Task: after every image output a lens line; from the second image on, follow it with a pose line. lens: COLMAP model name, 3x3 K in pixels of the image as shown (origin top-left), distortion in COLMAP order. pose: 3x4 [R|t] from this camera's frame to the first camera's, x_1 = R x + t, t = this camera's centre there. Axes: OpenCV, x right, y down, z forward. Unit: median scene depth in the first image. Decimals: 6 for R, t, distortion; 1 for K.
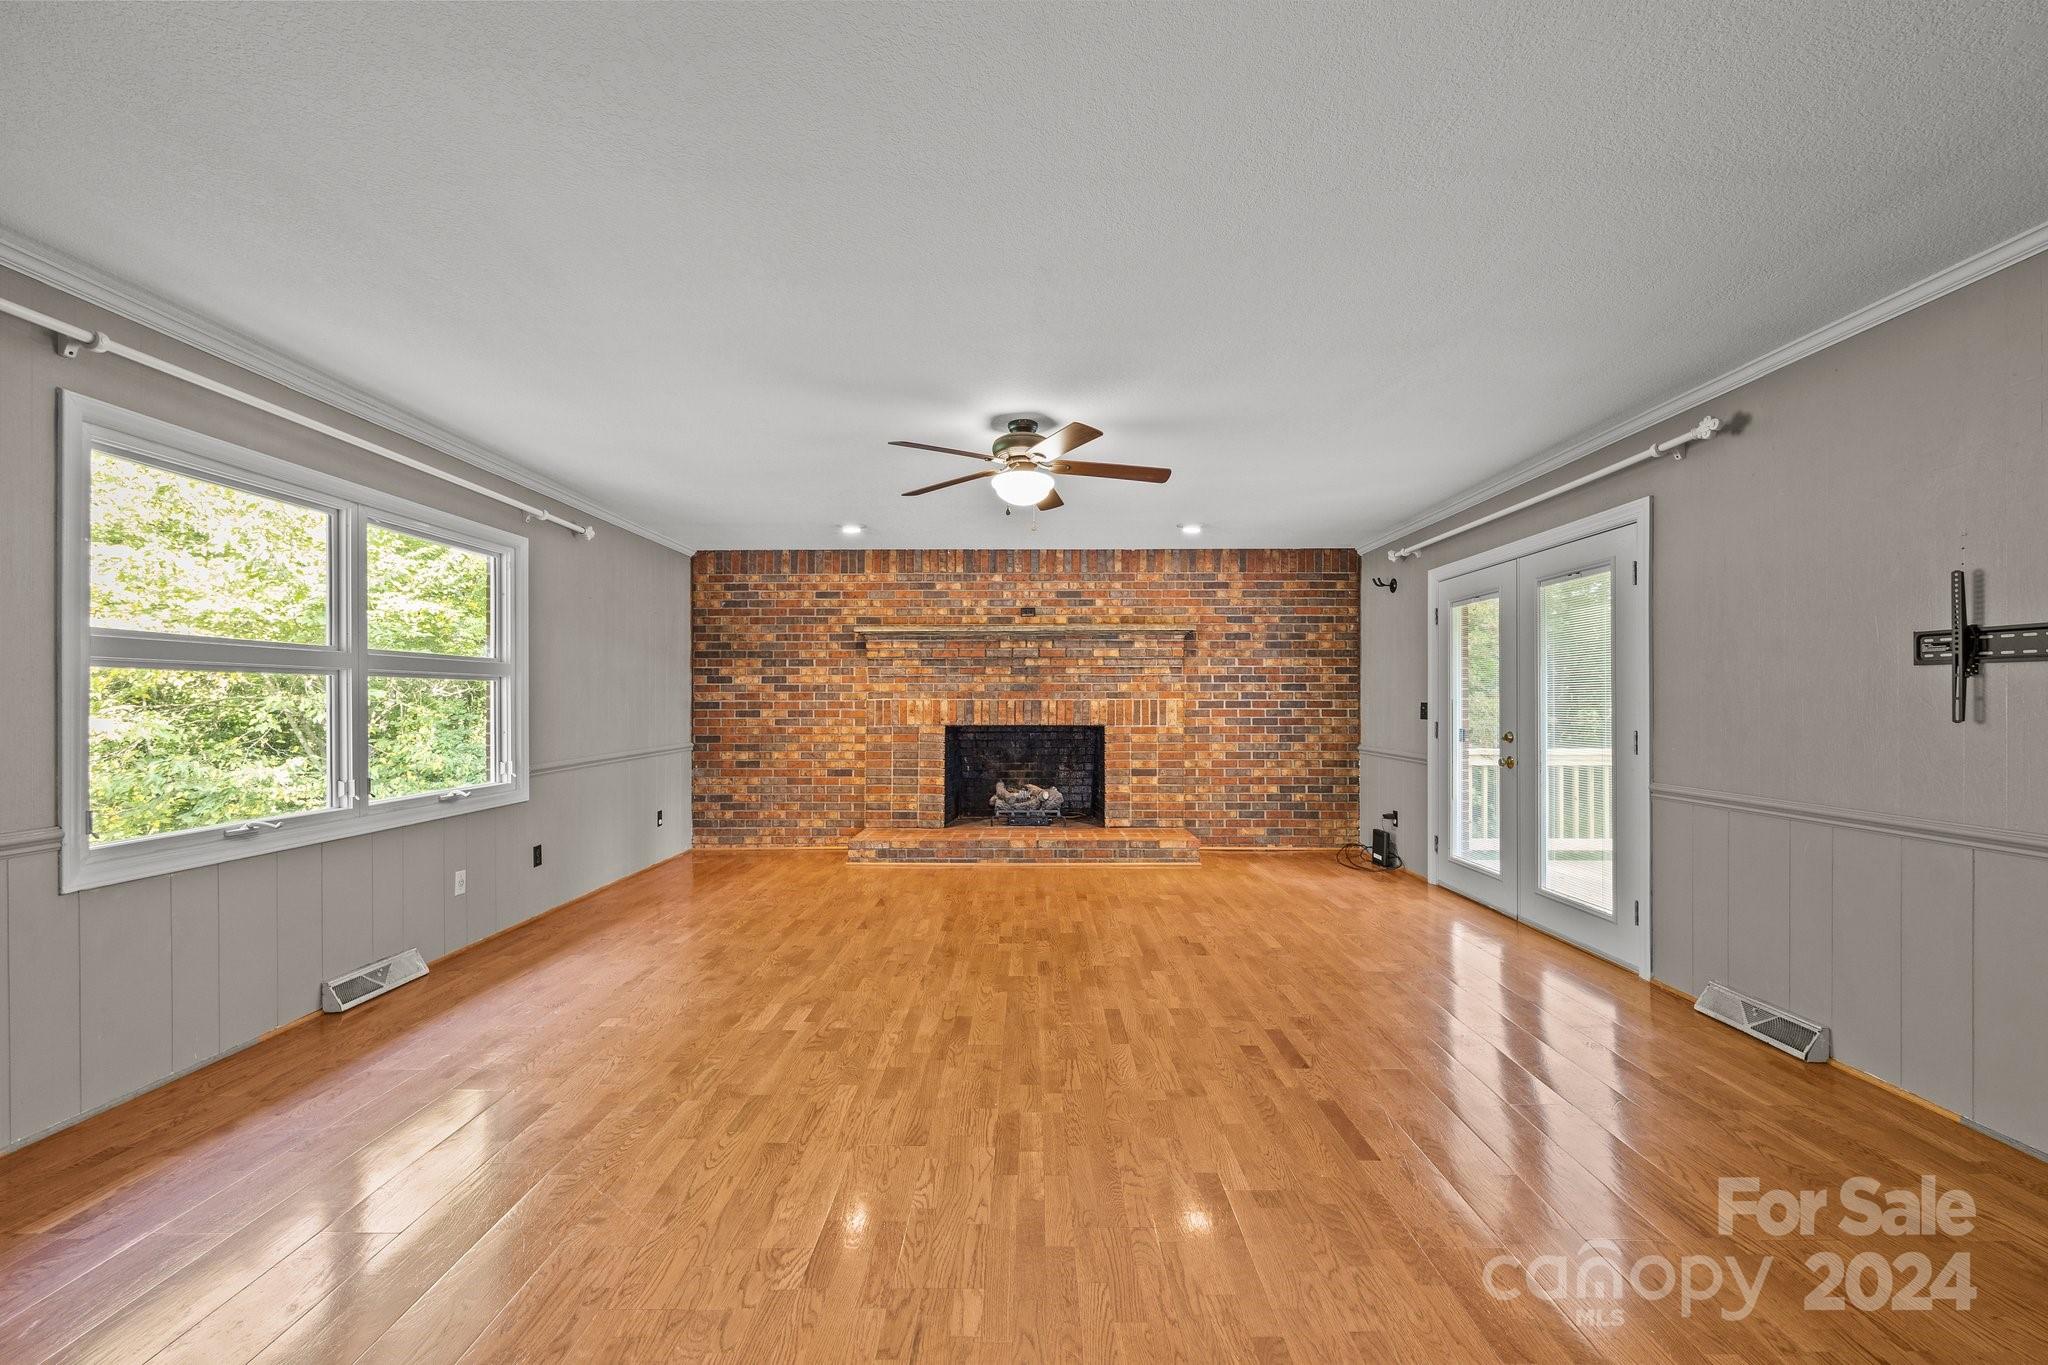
lens RADIAL K [[824.1, 0, 1030.0], [0, 824.1, 695.6], [0, 0, 1]] dist [0.001420, 0.000245]
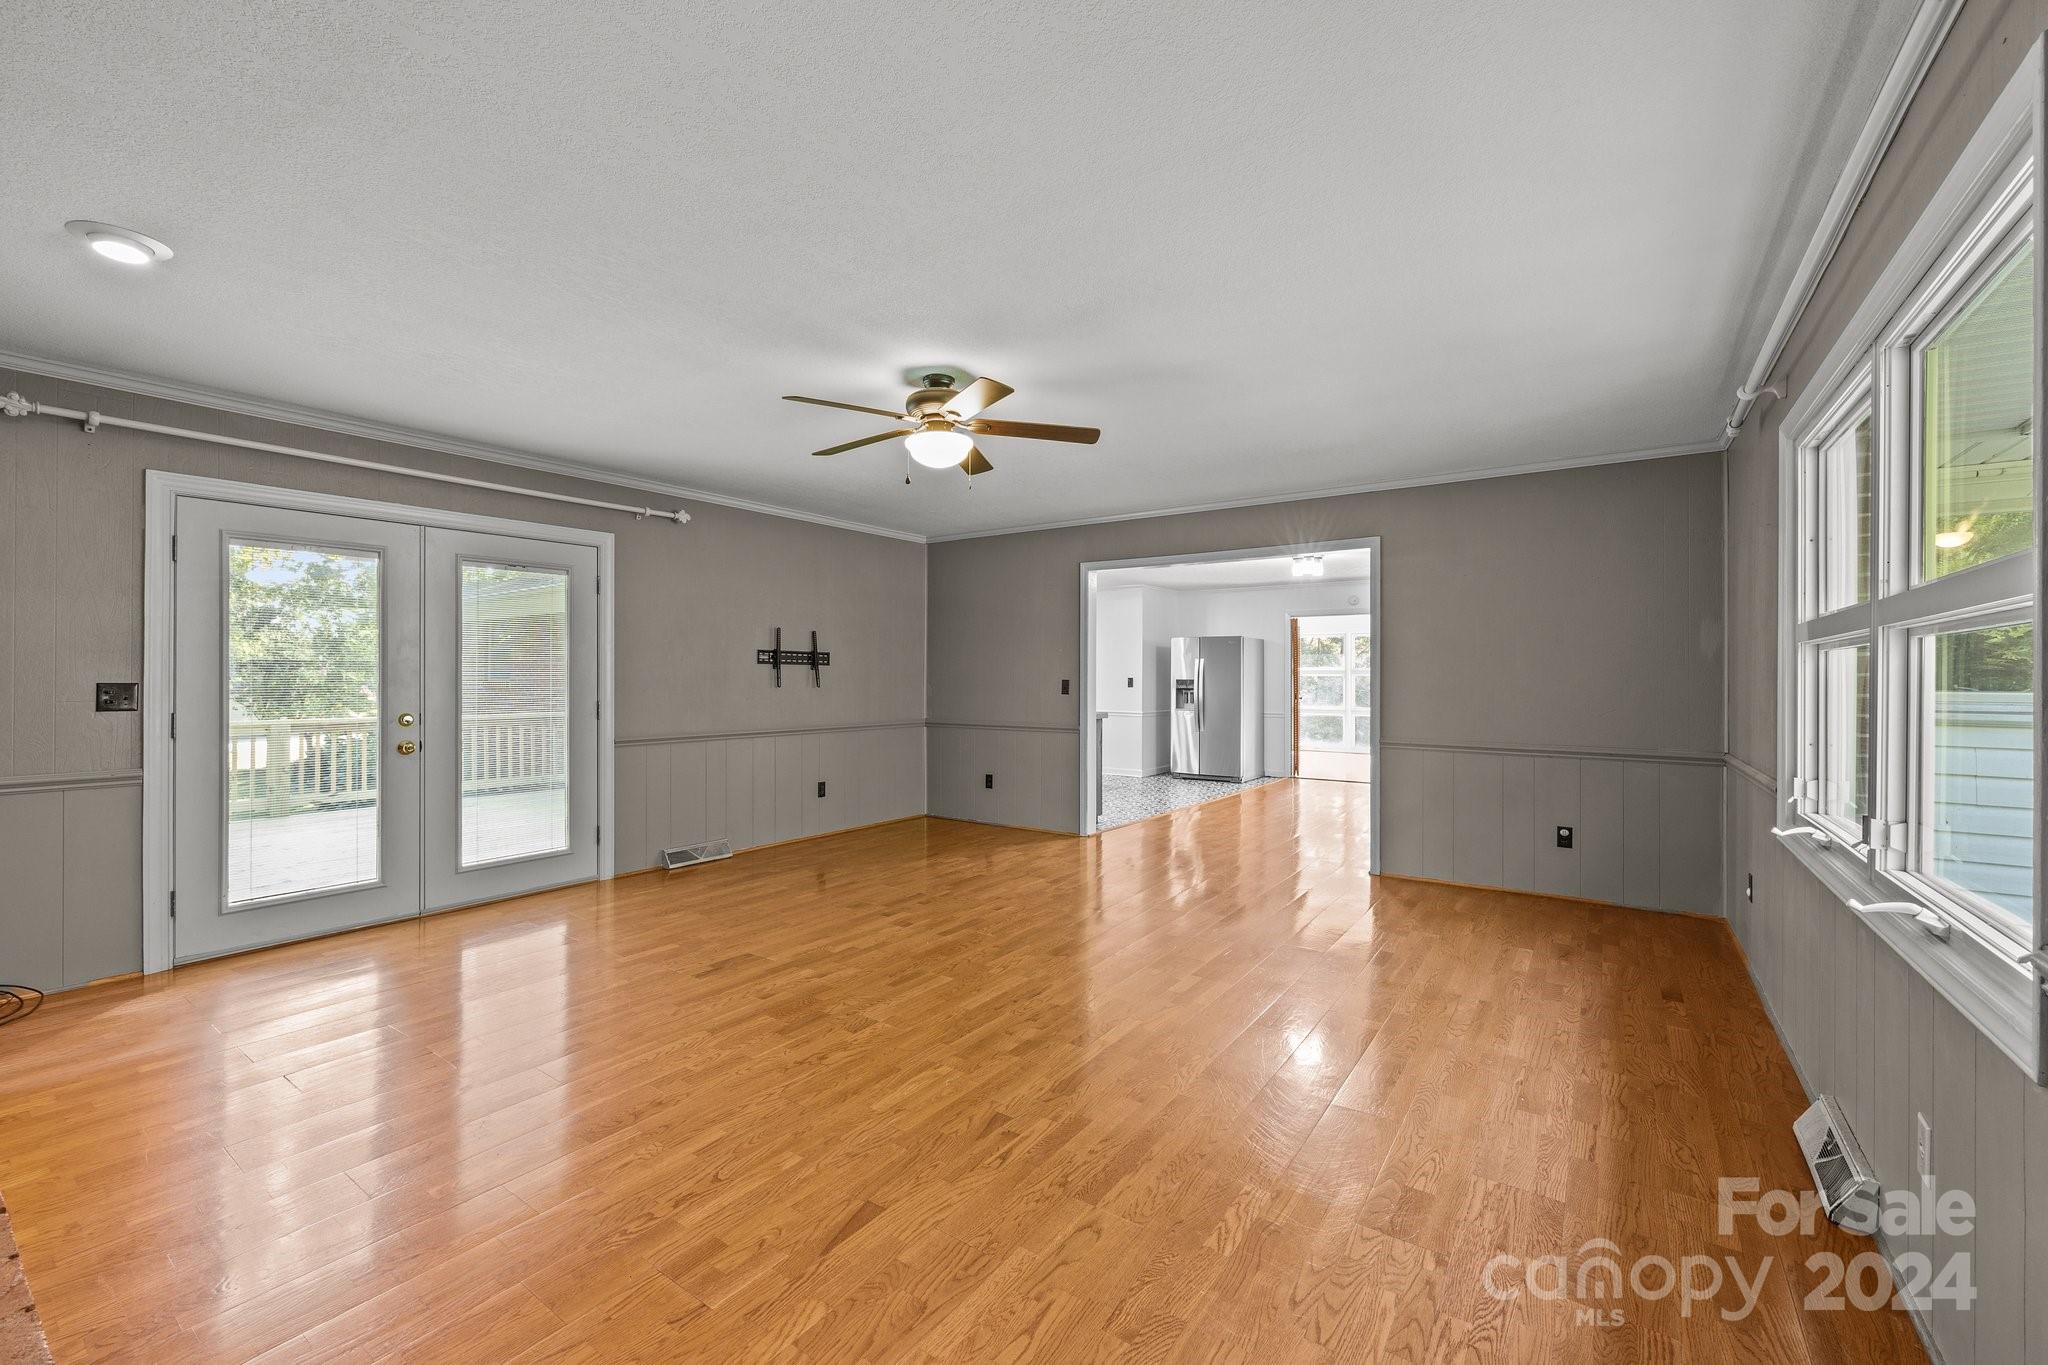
lens RADIAL K [[833.2, 0, 1026.3], [0, 833.2, 688.1], [0, 0, 1]] dist [0.000055, 0.000073]
pose [[-0.819533, -0.008174, 0.572974, -0.338988], [-0.004514, 0.999959, 0.007809, 0.004135], [-0.573014, 0.003813, -0.819537, 0.933304]]
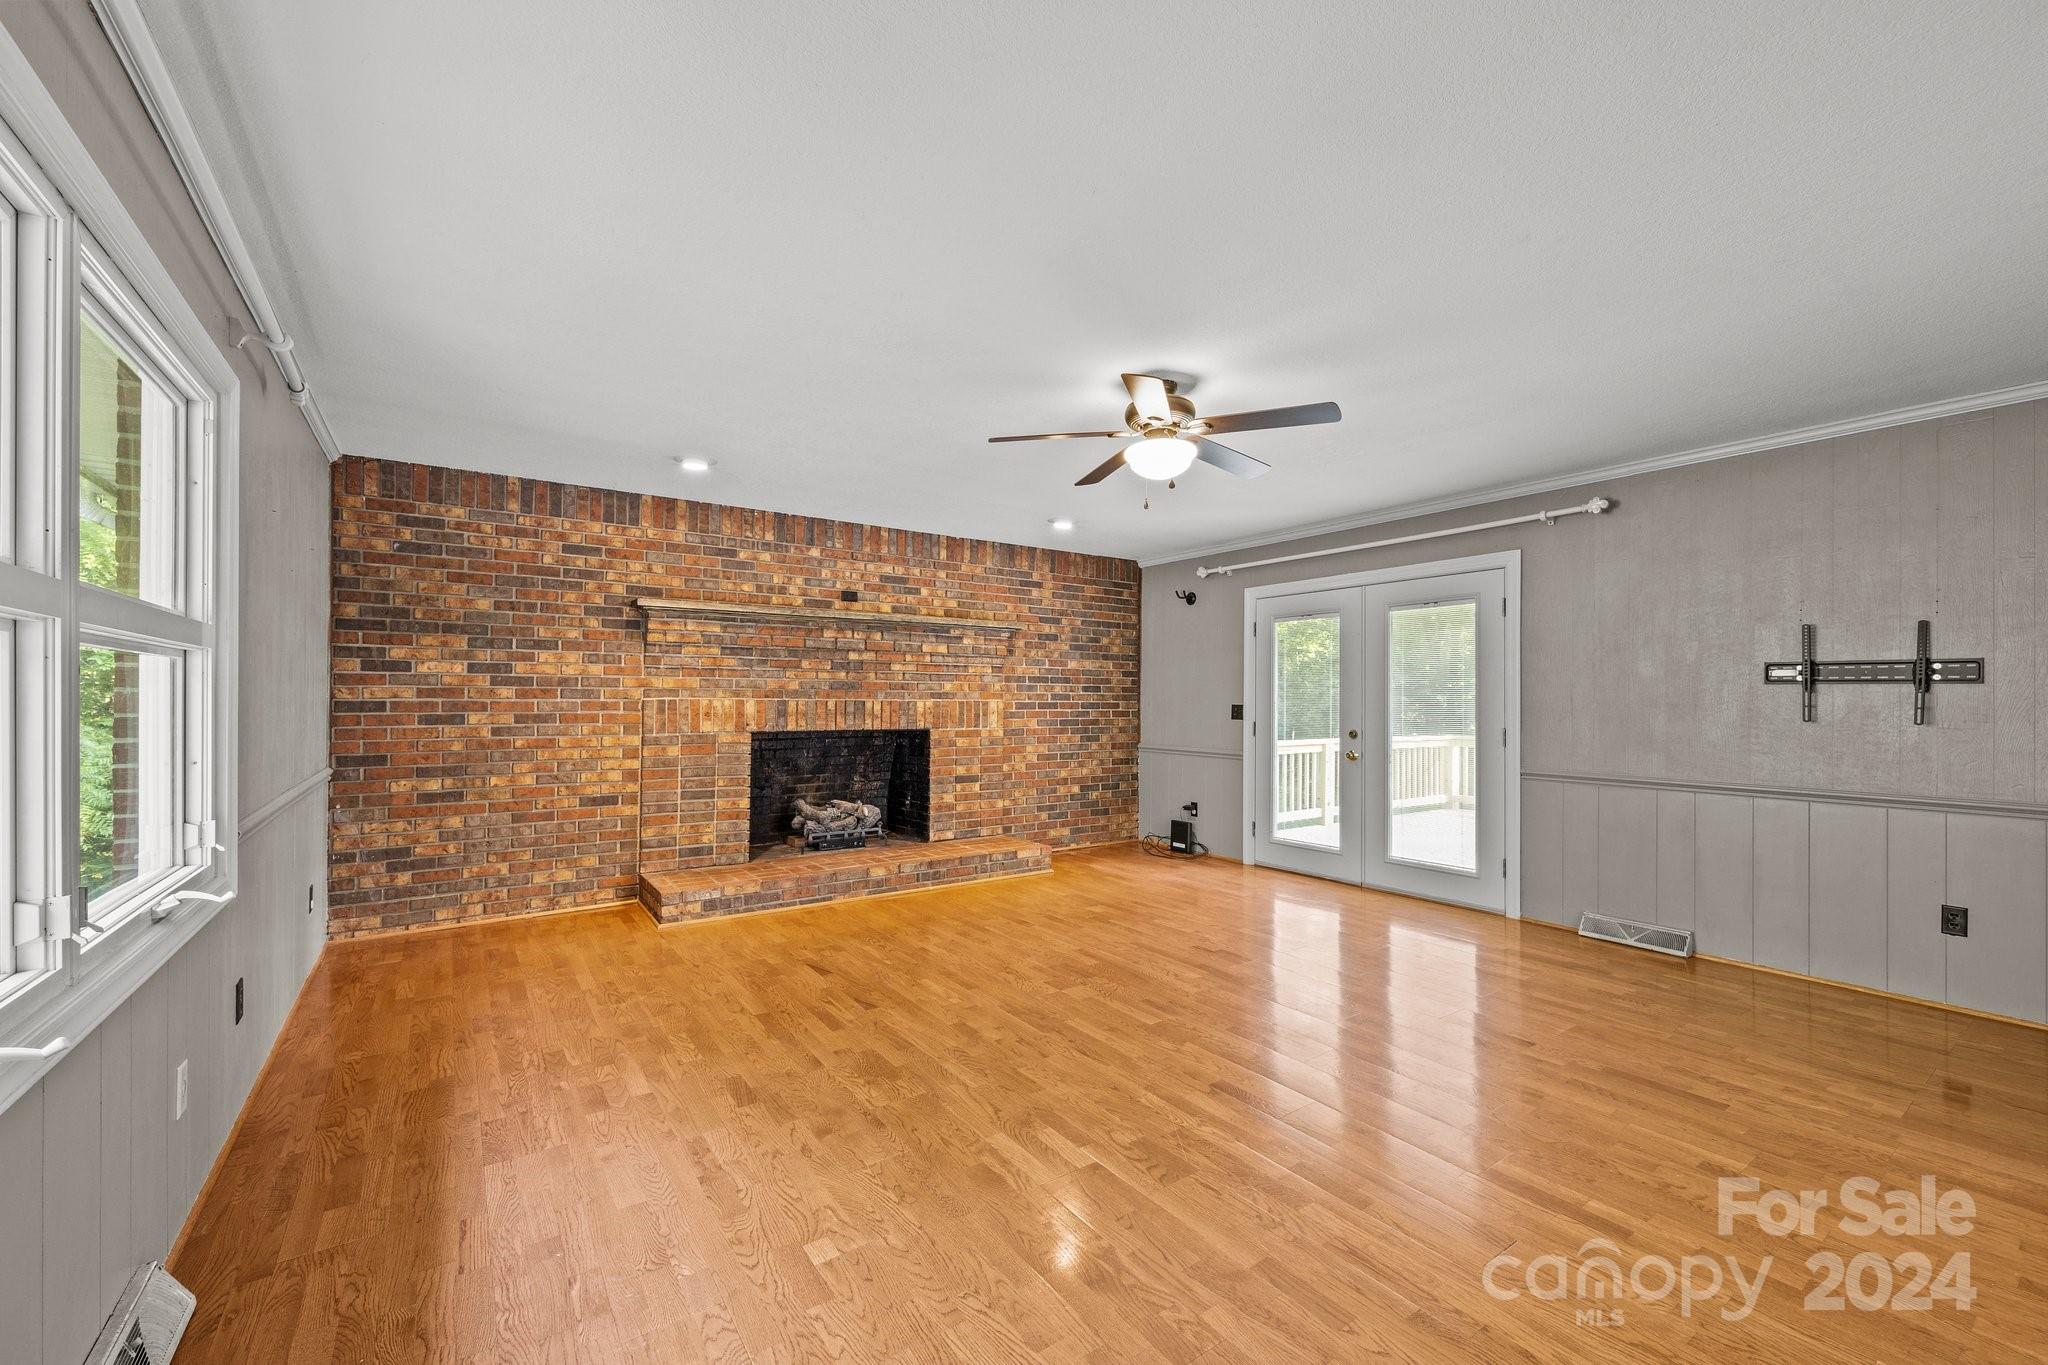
lens RADIAL K [[824.1, 0, 1030.0], [0, 824.1, 695.6], [0, 0, 1]] dist [0.001420, 0.000245]
pose [[0.815057, 0.007896, 0.579327, -0.342067], [-0.009332, 0.999956, -0.000500, -0.000802], [-0.579306, -0.004999, 0.815095, 0.203015]]
